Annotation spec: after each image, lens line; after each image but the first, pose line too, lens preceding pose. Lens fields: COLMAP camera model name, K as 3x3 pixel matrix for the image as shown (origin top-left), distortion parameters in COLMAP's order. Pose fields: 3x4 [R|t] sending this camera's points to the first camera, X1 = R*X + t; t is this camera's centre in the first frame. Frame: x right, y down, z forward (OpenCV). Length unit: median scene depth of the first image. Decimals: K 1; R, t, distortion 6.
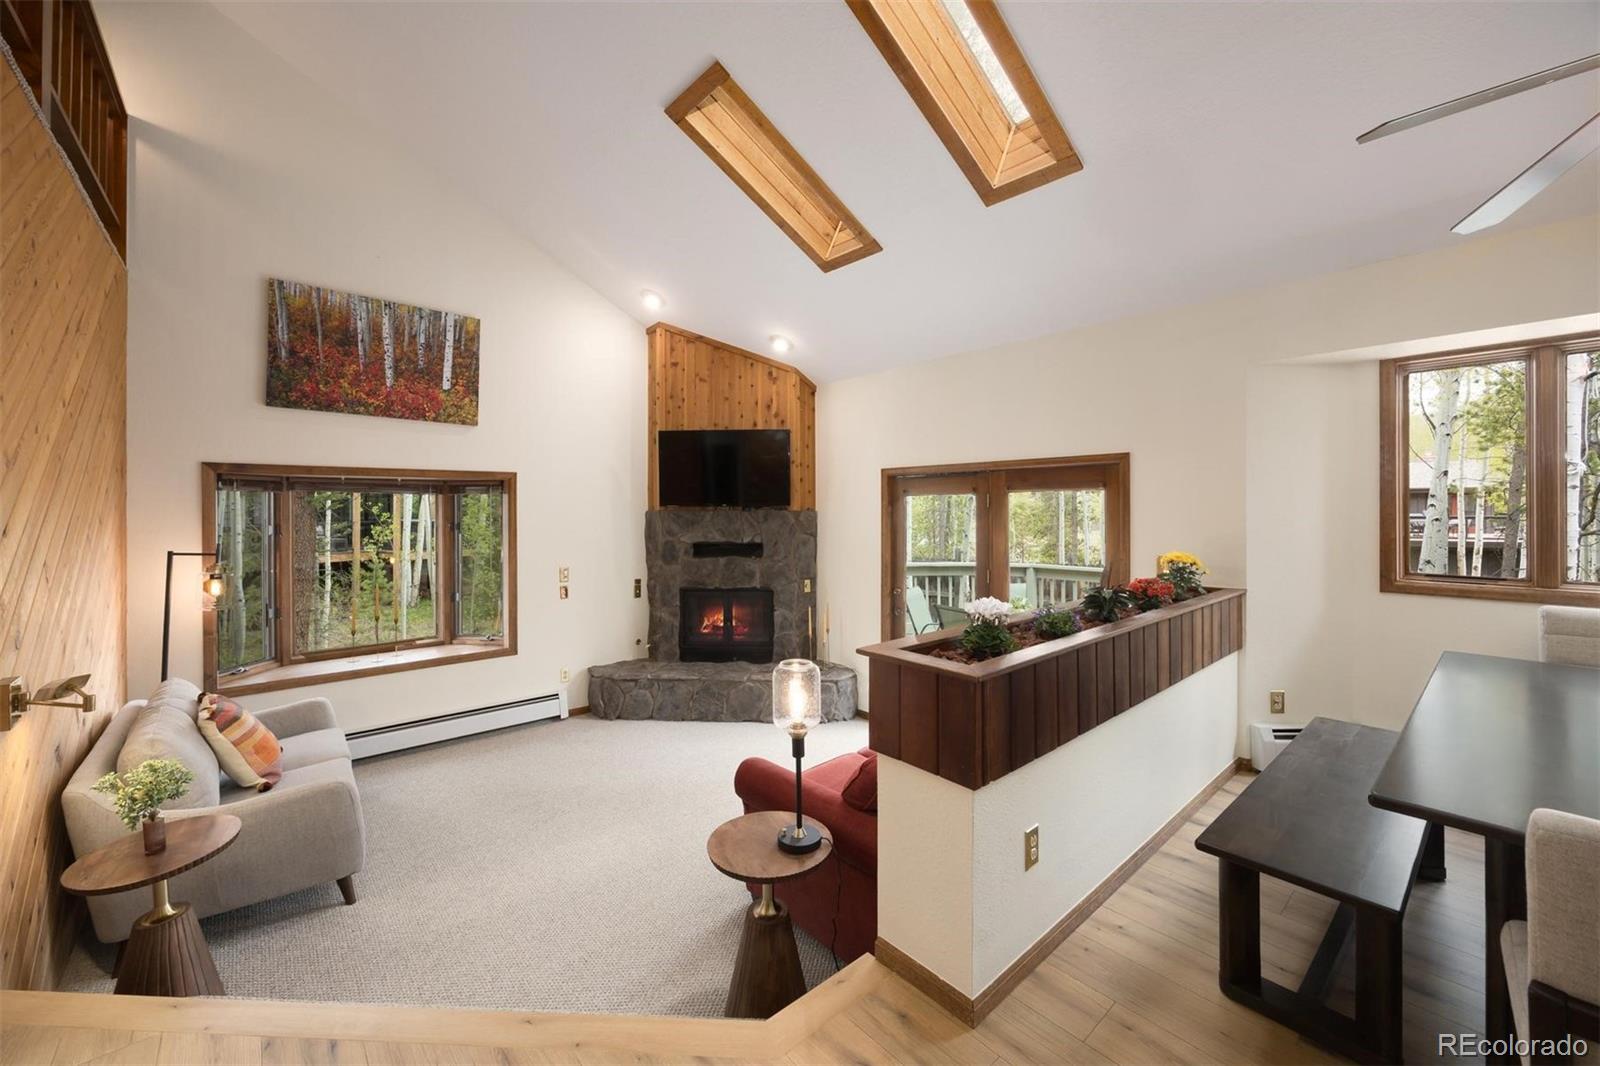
lens RADIAL K [[620.3, 0, 810.3], [0, 620.3, 511.7], [0, 0, 1]] dist [-0.001108, -0.002661]
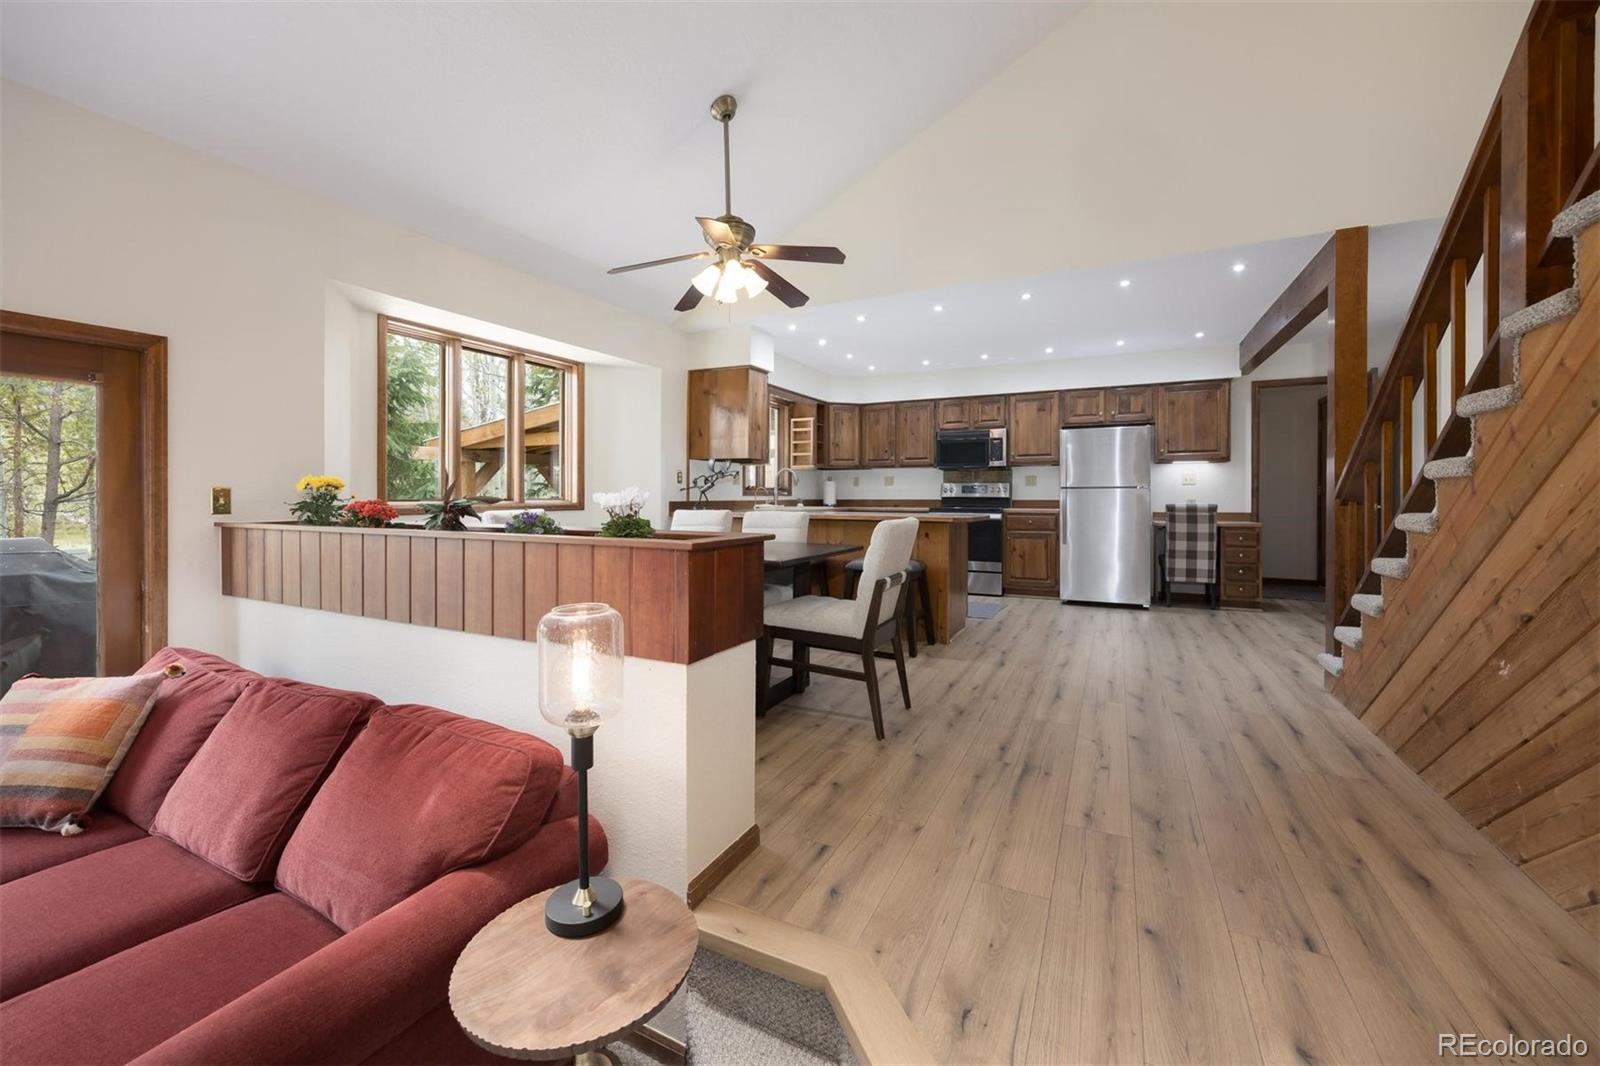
lens RADIAL K [[640.6, 0, 790.7], [0, 640.6, 494.5], [0, 0, 1]] dist [-0.001001, -0.000182]
pose [[-0.364646, 0.004332, 0.931136, -0.307822], [0.006393, 0.999977, -0.002149, 0.065779], [-0.931124, 0.005169, -0.364665, 0.487136]]
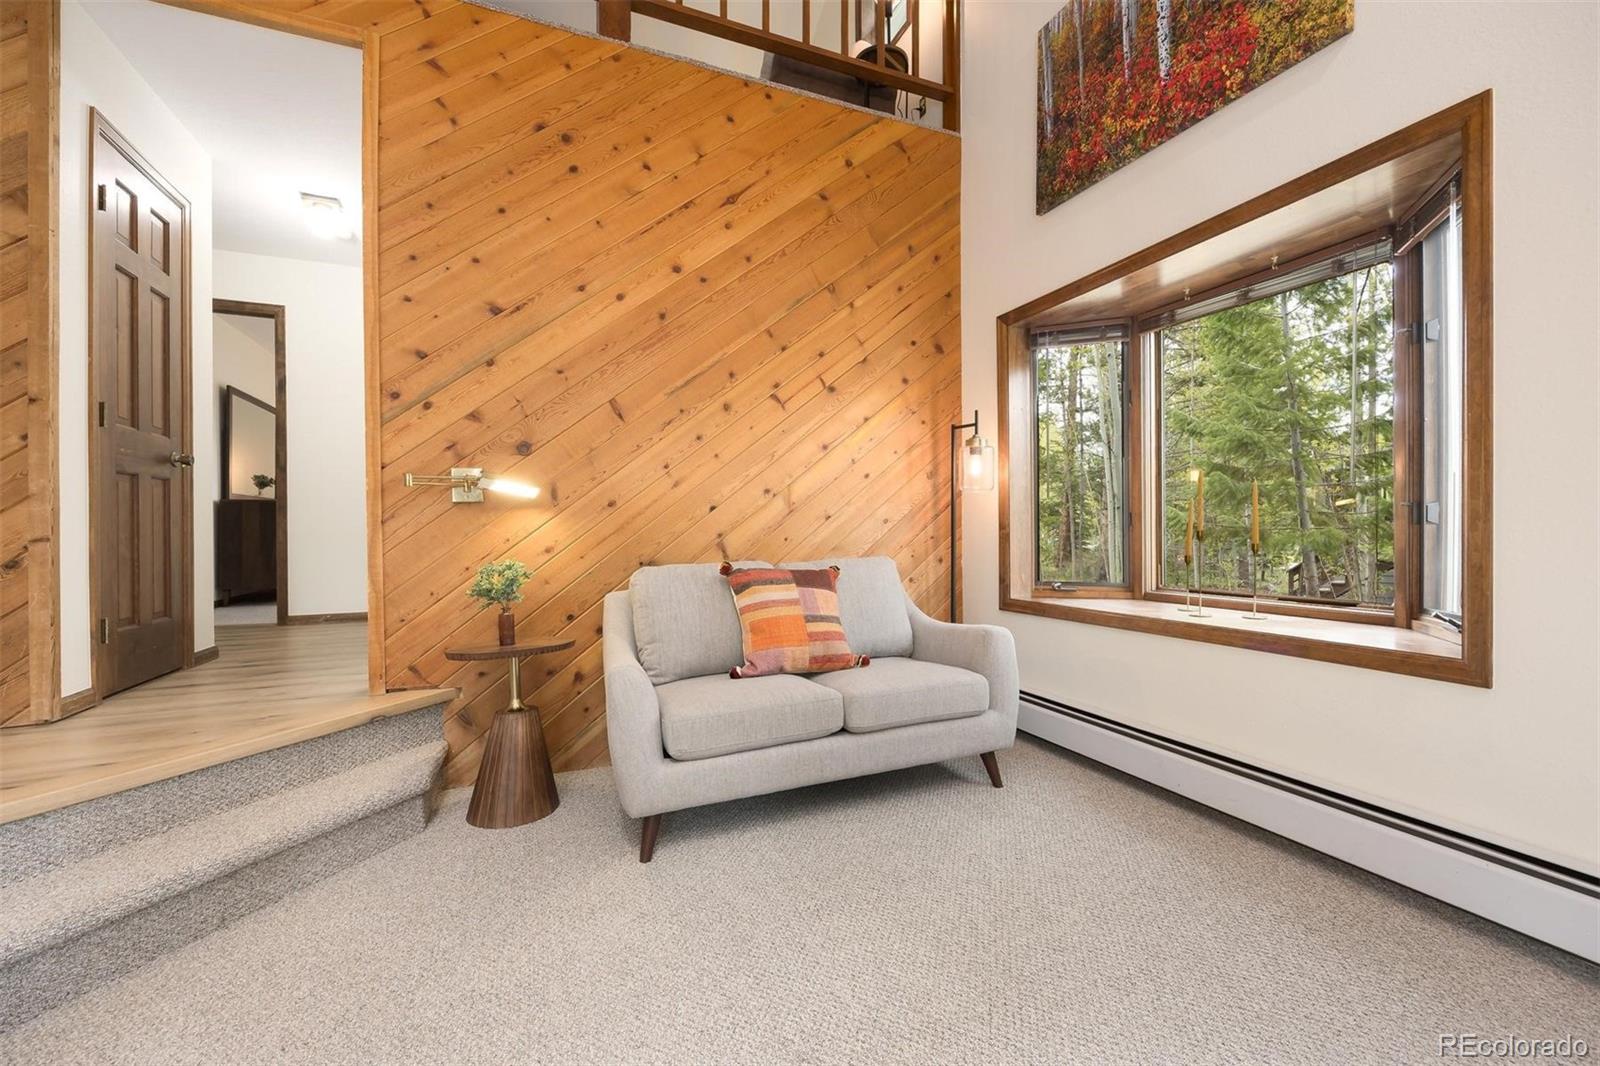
lens RADIAL K [[653.5, 0, 800.0], [0, 653.5, 533.0], [0, 0, 1]] dist [-0.000885, 0.000006]
pose [[-0.327199, 0.009039, -0.944912, -0.063733], [0.004585, 0.999958, 0.007978, 0.164773], [0.944944, -0.001722, -0.327227, 0.860086]]
